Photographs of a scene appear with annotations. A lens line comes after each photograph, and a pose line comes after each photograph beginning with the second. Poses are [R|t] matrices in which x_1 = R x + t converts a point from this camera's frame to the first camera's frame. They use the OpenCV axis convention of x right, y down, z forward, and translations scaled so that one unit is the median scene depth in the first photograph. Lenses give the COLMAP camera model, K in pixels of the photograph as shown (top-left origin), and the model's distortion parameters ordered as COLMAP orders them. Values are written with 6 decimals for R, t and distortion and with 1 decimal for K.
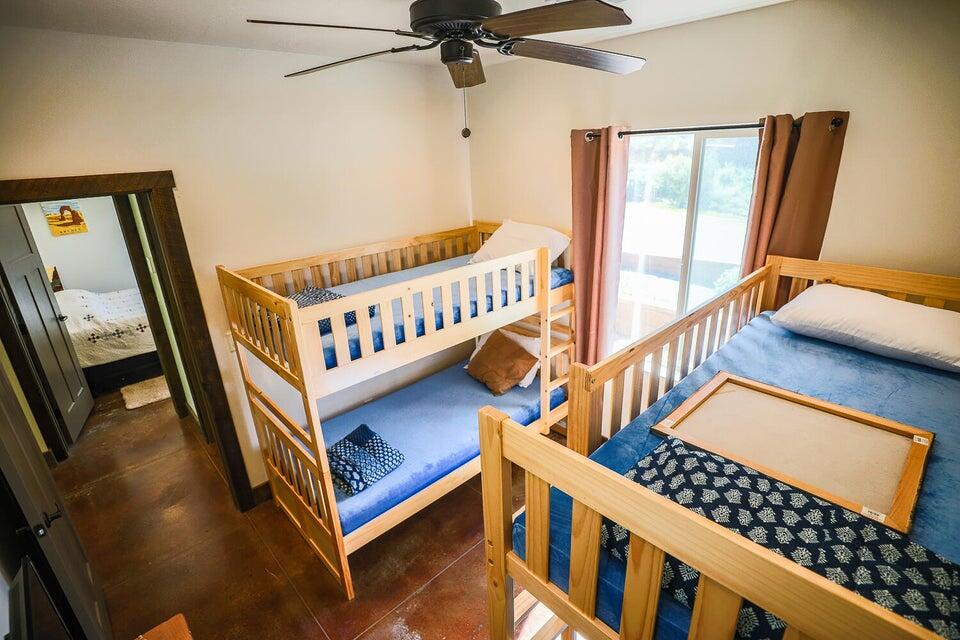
lens RADIAL K [[471.1, 0, 482.0], [0, 471.1, 322.9], [0, 0, 1]] dist [-0.036365, 0.006352]
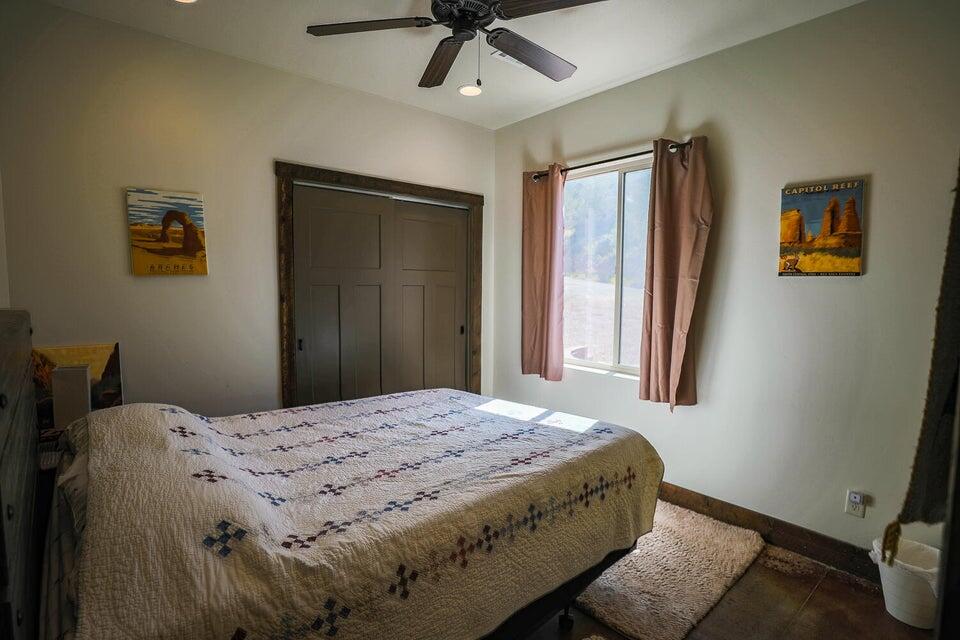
lens RADIAL K [[471.1, 0, 478.8], [0, 471.1, 315.0], [0, 0, 1]] dist [-0.036365, 0.006352]
pose [[0.997222, 0.050231, -0.055003, -0.583250], [-0.063500, 0.959286, -0.275205, -0.053916], [0.038940, 0.277934, 0.959811, 0.603773]]
